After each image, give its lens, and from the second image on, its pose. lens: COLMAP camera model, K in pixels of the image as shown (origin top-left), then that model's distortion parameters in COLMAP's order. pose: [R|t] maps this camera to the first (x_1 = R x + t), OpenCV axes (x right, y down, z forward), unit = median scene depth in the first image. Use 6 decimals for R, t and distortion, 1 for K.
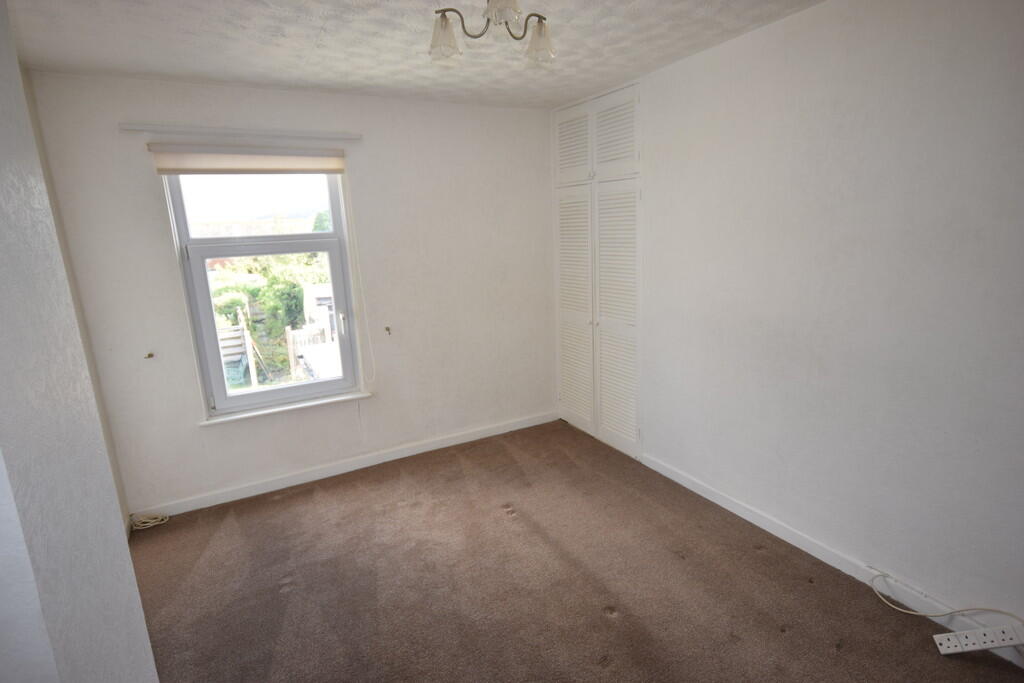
lens RADIAL K [[529.9, 0, 512.0], [0, 529.9, 341.5], [0, 0, 1]] dist [0.015652, 0.000156]
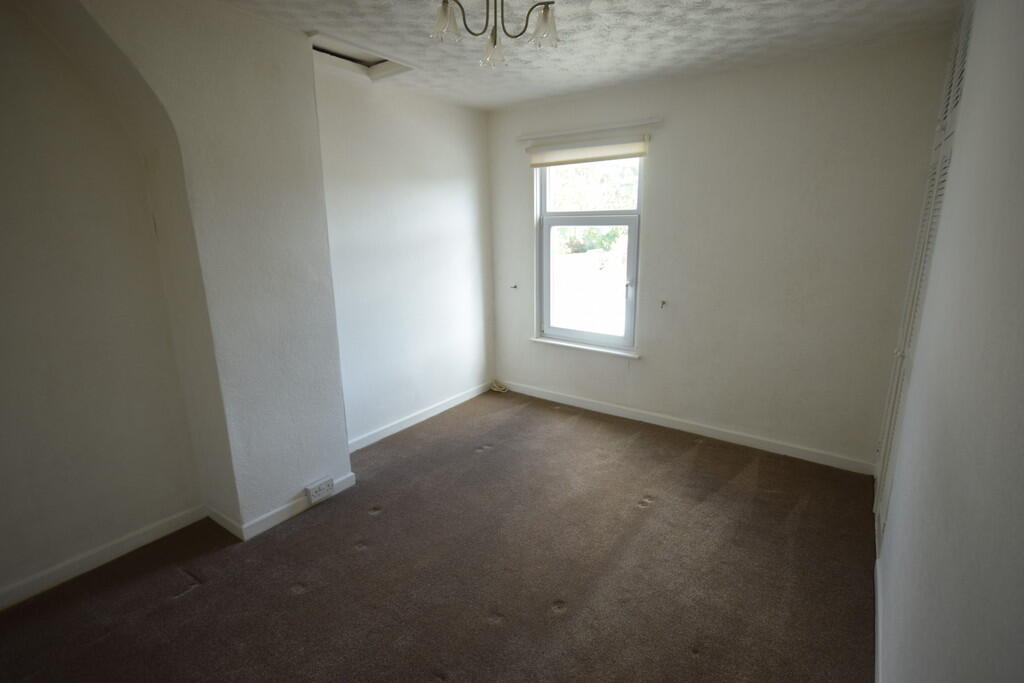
lens RADIAL K [[492.2, 0, 512.0], [0, 492.2, 341.5], [0, 0, 1]] dist [-0.000698, 0.000019]
pose [[0.428386, 0.258794, -0.865743, 0.562953], [-0.194393, 0.962070, 0.191399, -0.087184], [0.882438, 0.086301, 0.462445, 0.316544]]
